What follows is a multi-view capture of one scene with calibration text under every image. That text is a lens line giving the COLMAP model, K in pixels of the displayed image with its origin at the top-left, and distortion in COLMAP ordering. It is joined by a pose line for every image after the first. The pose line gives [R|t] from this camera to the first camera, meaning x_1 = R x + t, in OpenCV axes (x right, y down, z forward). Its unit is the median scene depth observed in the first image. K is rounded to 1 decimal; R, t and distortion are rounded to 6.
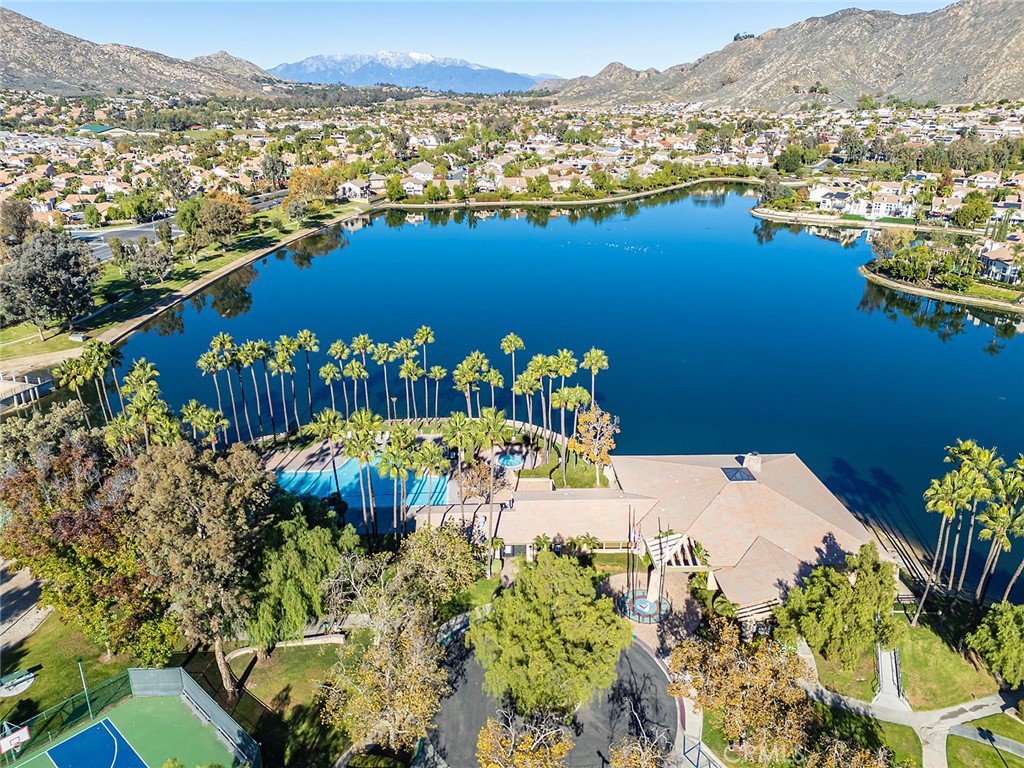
lens RADIAL K [[743.5, 0, 514.0], [0, 743.5, 386.4], [0, 0, 1]] dist [0.081731, -0.086120]
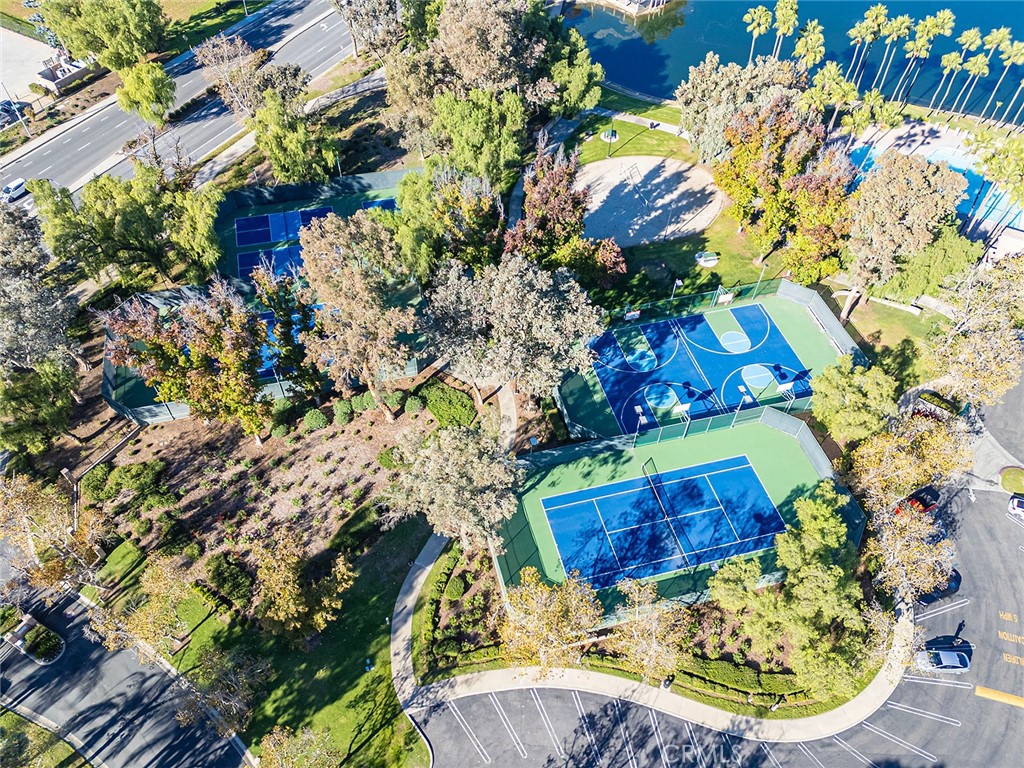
lens RADIAL K [[747.9, 0, 512.0], [0, 747.9, 384.0], [0, 0, 1]] dist [0.060120, -0.050902]
pose [[0.835147, 0.426431, -0.347401, -0.289548], [-0.203956, 0.826670, 0.524422, -0.113900], [0.510815, -0.367115, 0.777364, -0.445109]]
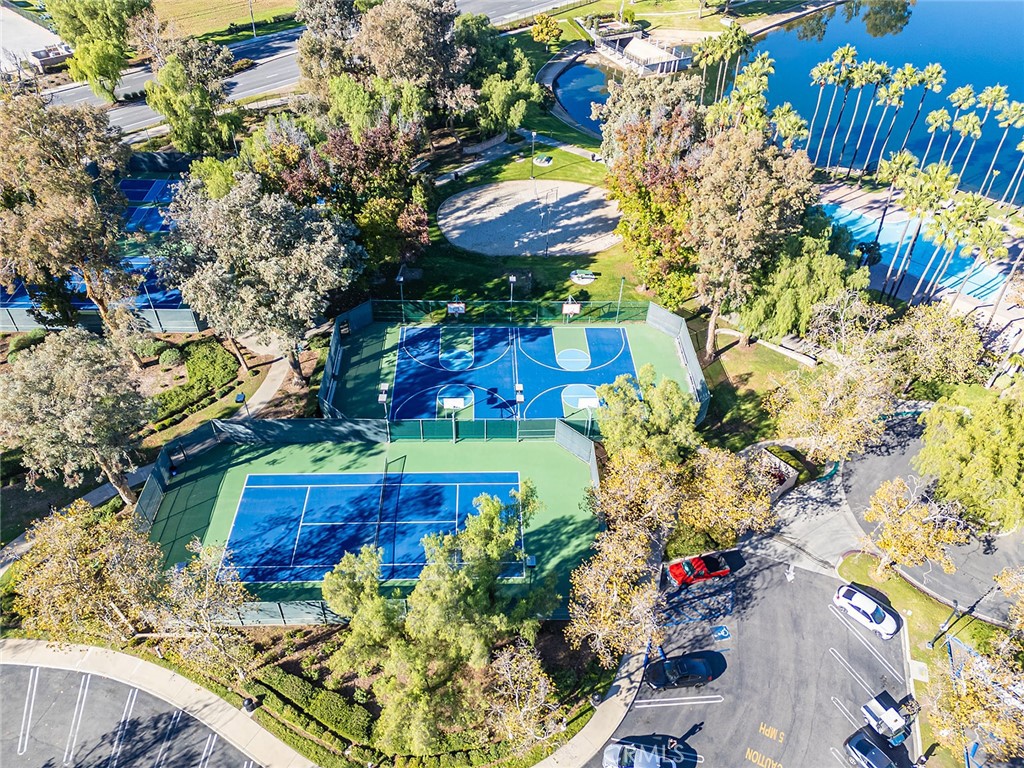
lens RADIAL K [[743.5, 0, 514.0], [0, 743.5, 386.4], [0, 0, 1]] dist [0.081731, -0.086120]
pose [[0.688703, 0.484387, -0.539496, 0.073759], [-0.273871, 0.862761, 0.425016, 0.016211], [0.671329, -0.144957, 0.726846, -0.088036]]
